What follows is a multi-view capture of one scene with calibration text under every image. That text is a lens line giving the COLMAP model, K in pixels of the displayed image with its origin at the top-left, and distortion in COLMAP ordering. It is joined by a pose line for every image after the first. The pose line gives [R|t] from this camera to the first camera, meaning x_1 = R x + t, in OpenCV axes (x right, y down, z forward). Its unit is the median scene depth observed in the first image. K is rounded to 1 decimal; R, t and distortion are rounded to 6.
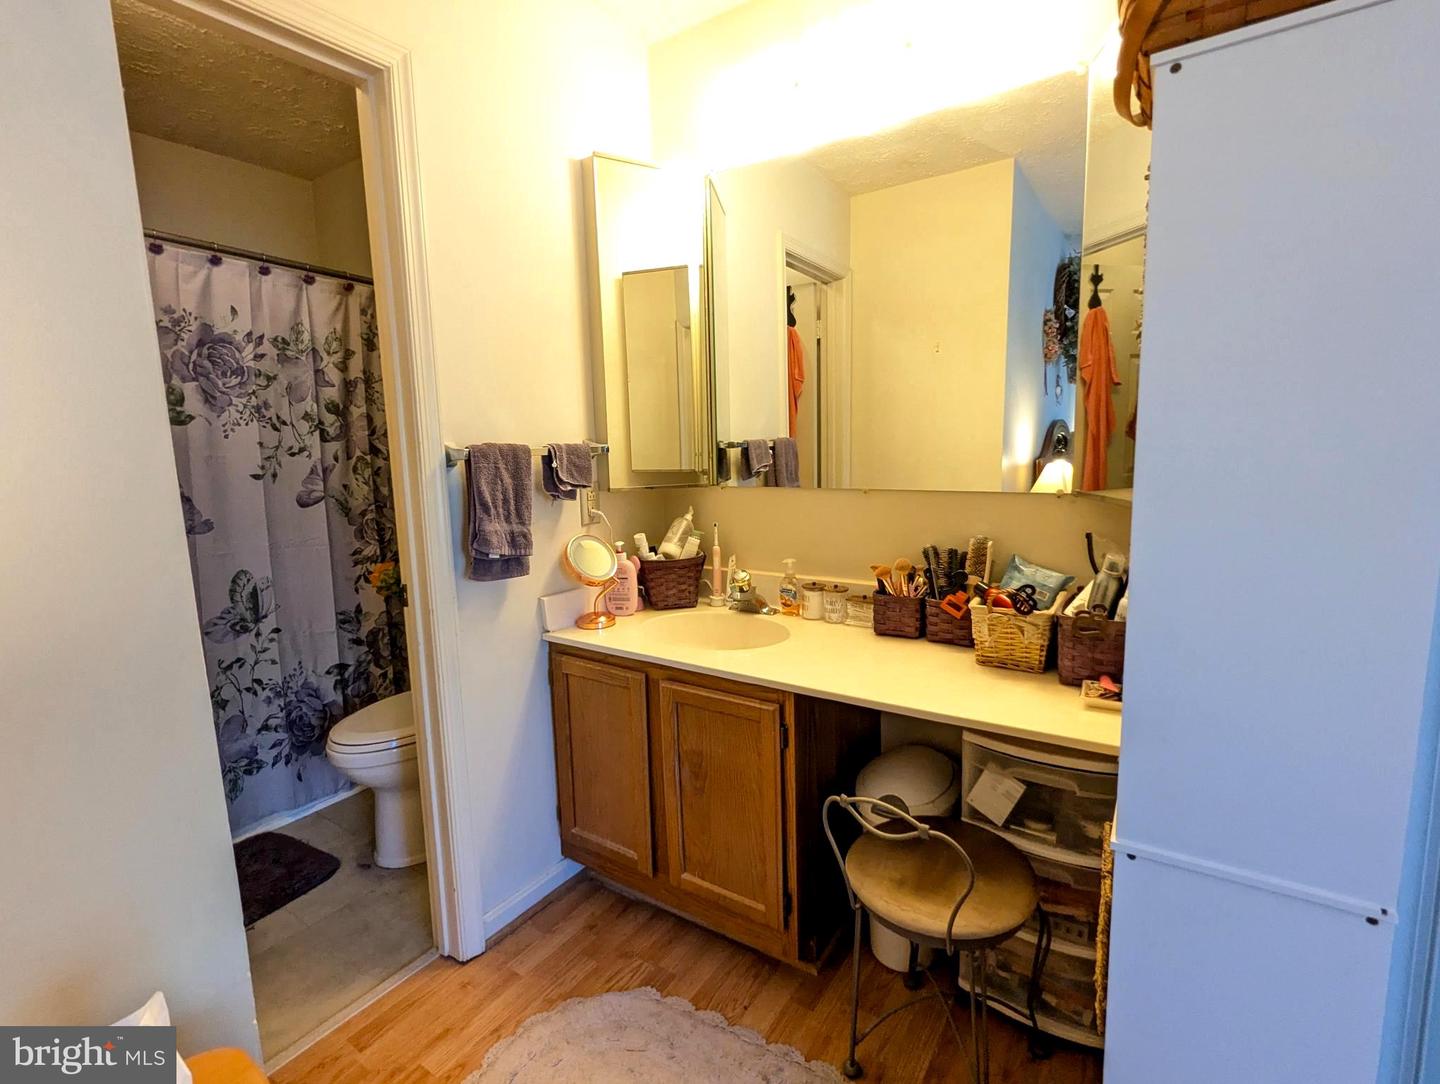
lens RADIAL K [[683.7, 0, 719.0], [0, 683.7, 543.7], [0, 0, 1]] dist [0.002002, -0.001203]
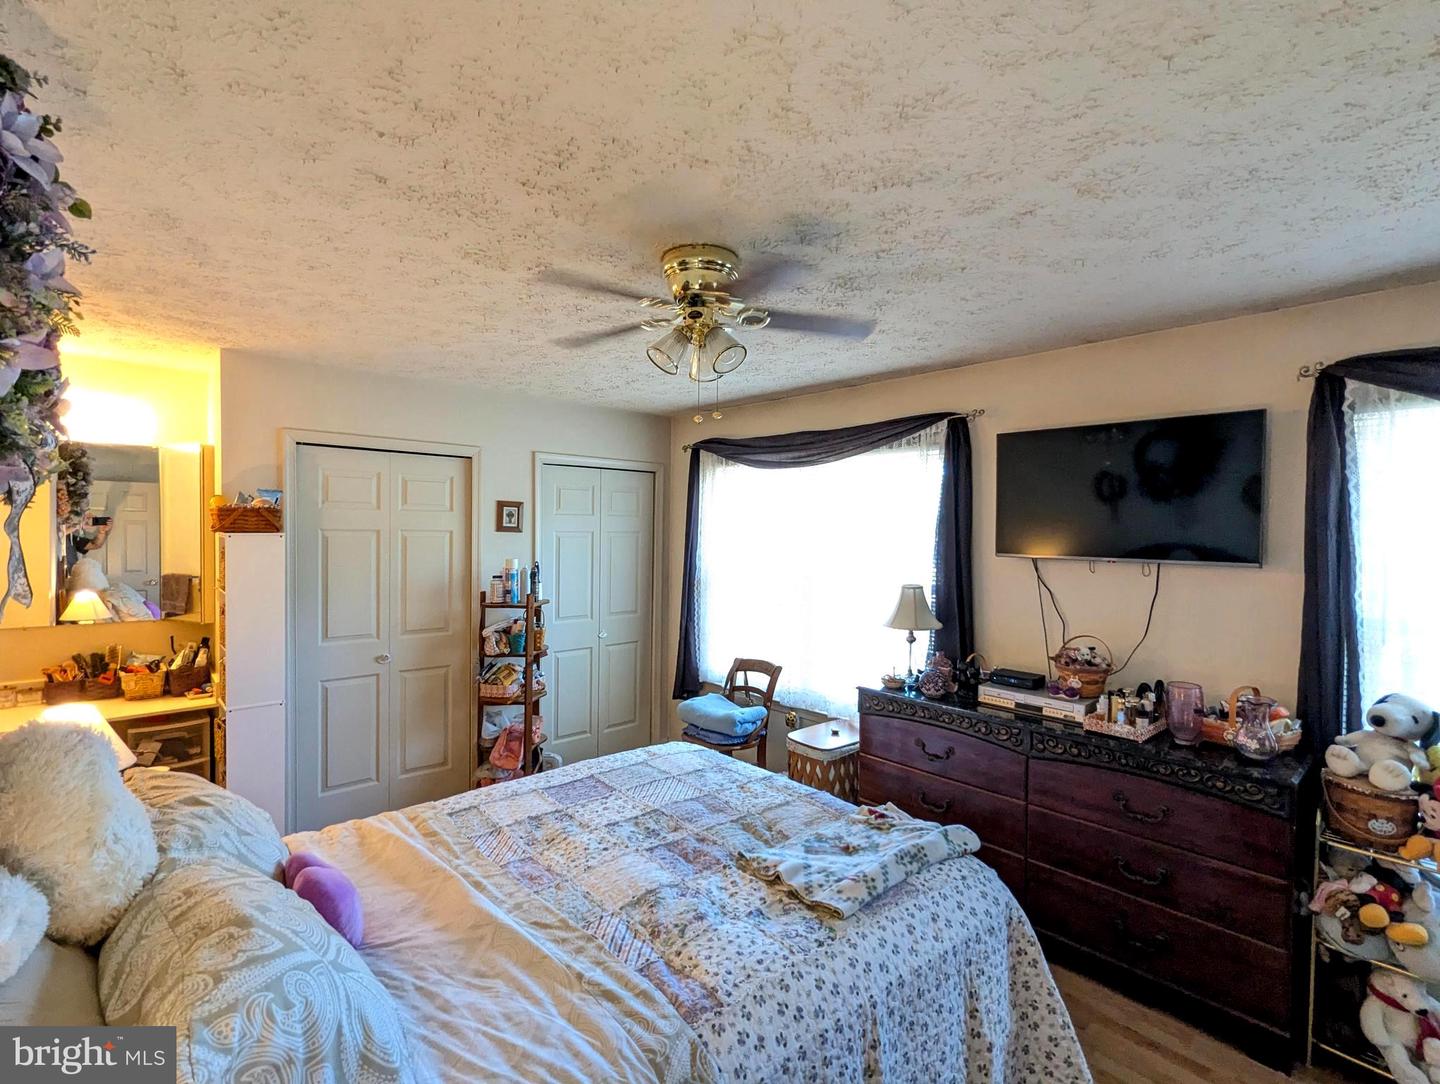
lens RADIAL K [[683.7, 0, 719.0], [0, 683.7, 543.7], [0, 0, 1]] dist [0.002002, -0.001203]
pose [[0.241932, 0.012789, 0.970209, -1.014309], [0.118064, 0.992095, -0.042518, -0.007956], [-0.963084, 0.124834, 0.238509, -1.112146]]
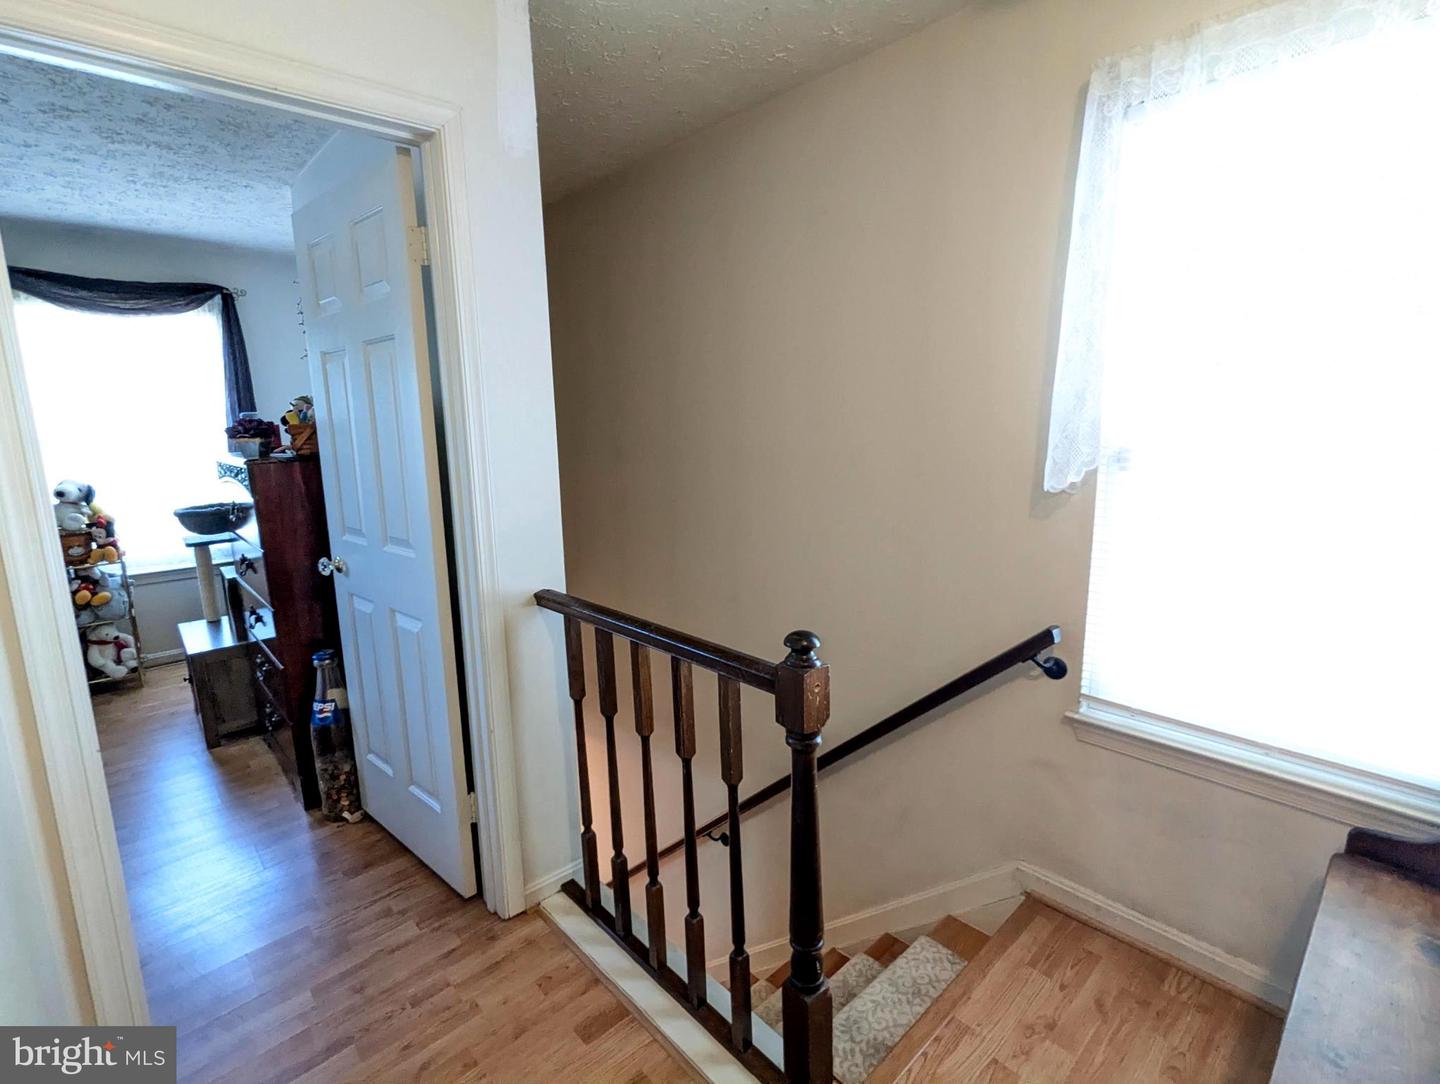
lens RADIAL K [[683.7, 0, 719.0], [0, 683.7, 543.7], [0, 0, 1]] dist [0.002002, -0.001203]
pose [[-0.970464, 0.003108, 0.241227, -1.872325], [0.080414, 0.946900, 0.311310, 0.038574], [-0.227450, 0.321513, -0.919182, -0.494167]]
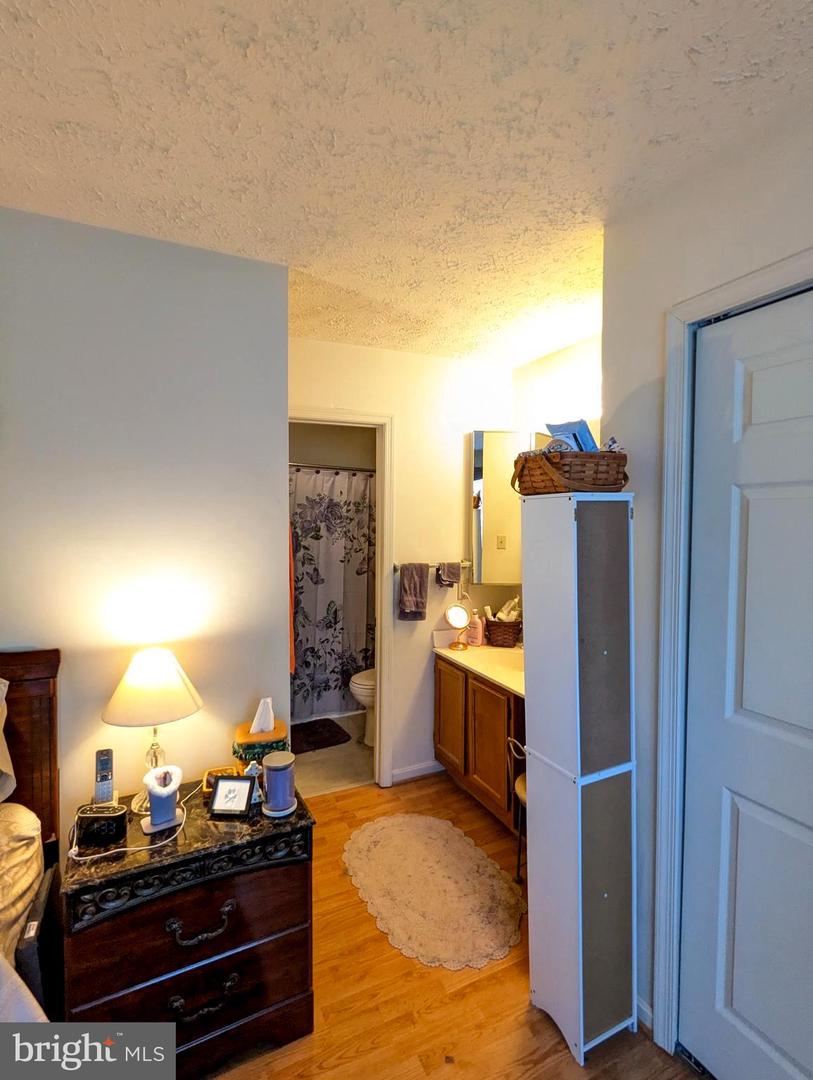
lens RADIAL K [[512.8, 0, 406.4], [0, 512.8, 536.4], [0, 0, 1]] dist [0.002002, -0.001203]
pose [[0.858375, 0.051391, -0.510442, 0.459815], [-0.103556, 0.991846, -0.074285, -0.086205], [0.502462, 0.116624, 0.856697, -0.454543]]
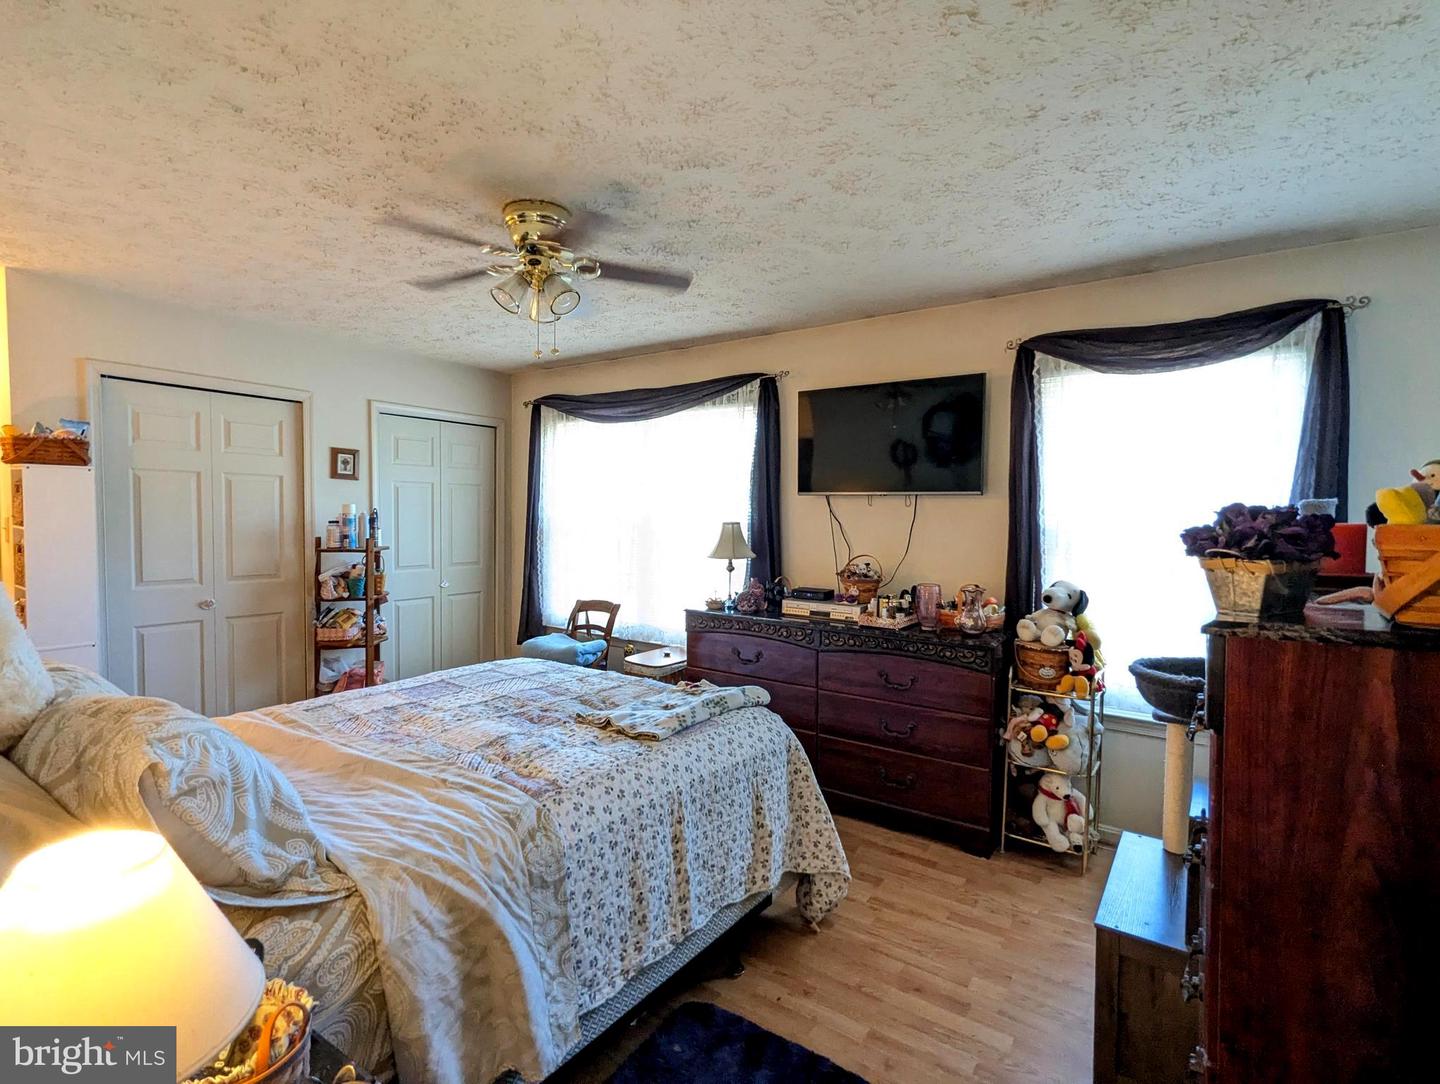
lens RADIAL K [[683.7, 0, 719.0], [0, 683.7, 543.7], [0, 0, 1]] dist [0.002002, -0.001203]
pose [[0.020275, -0.013900, 0.999698, -1.215471], [0.129000, 0.991582, 0.011171, 0.114509], [-0.991437, 0.128734, 0.021898, -1.156120]]
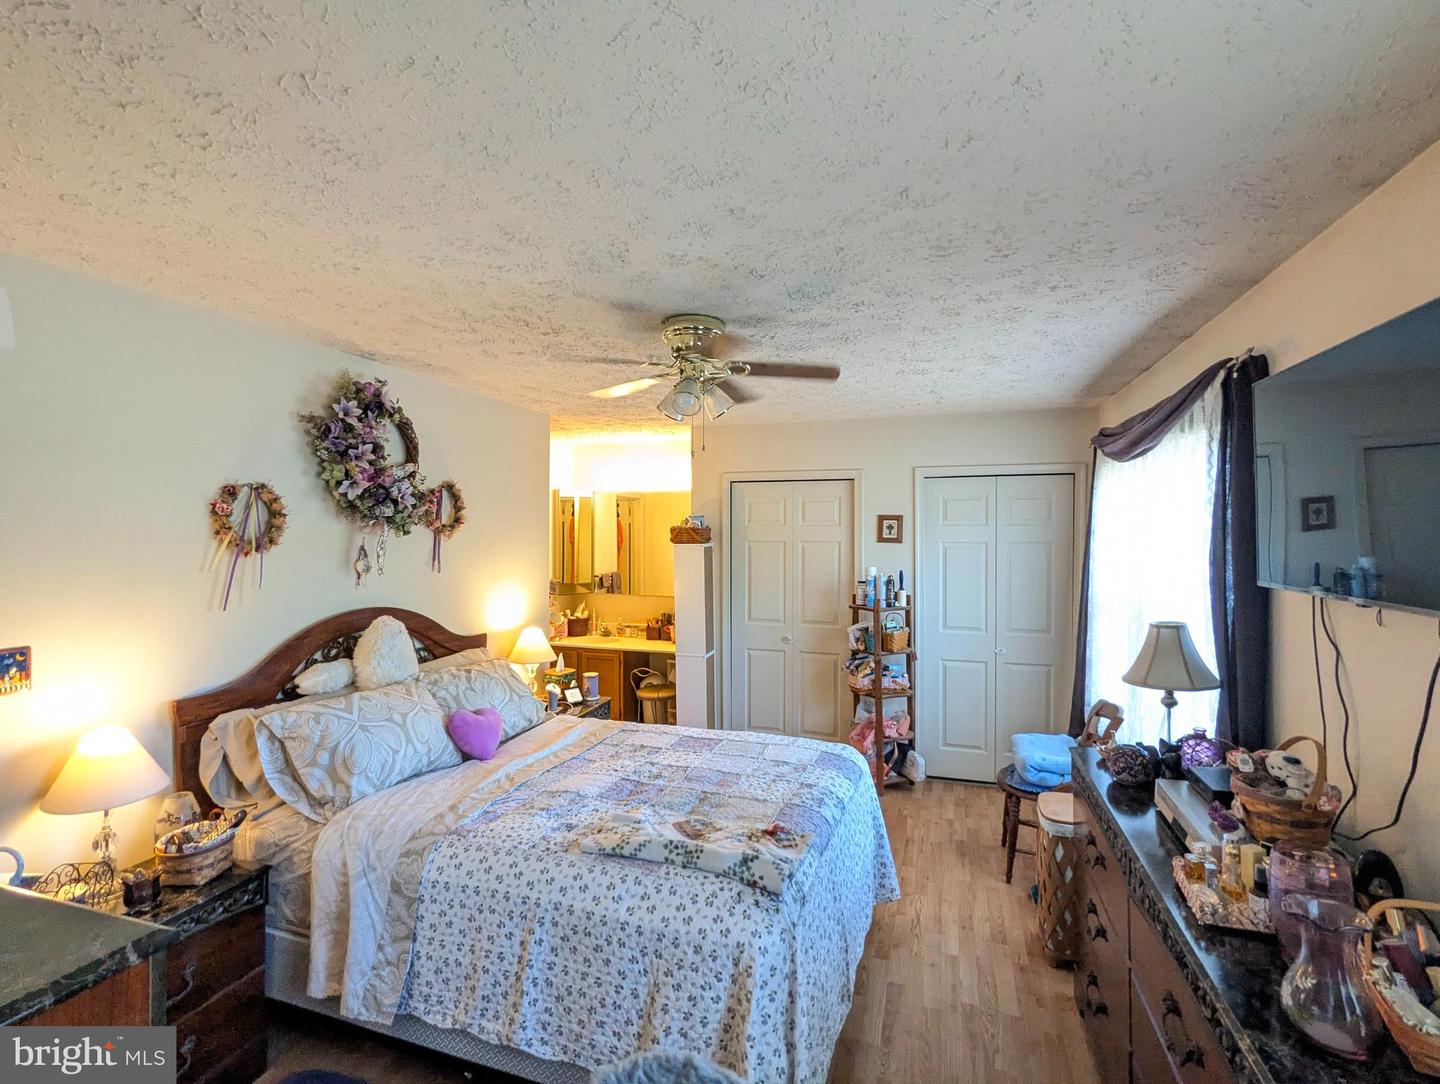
lens RADIAL K [[683.7, 0, 719.0], [0, 683.7, 543.7], [0, 0, 1]] dist [0.002002, -0.001203]
pose [[0.963007, 0.024610, 0.268349, -0.298121], [0.009930, 0.991904, -0.126599, 0.084709], [-0.269292, 0.124580, 0.954967, -2.077293]]
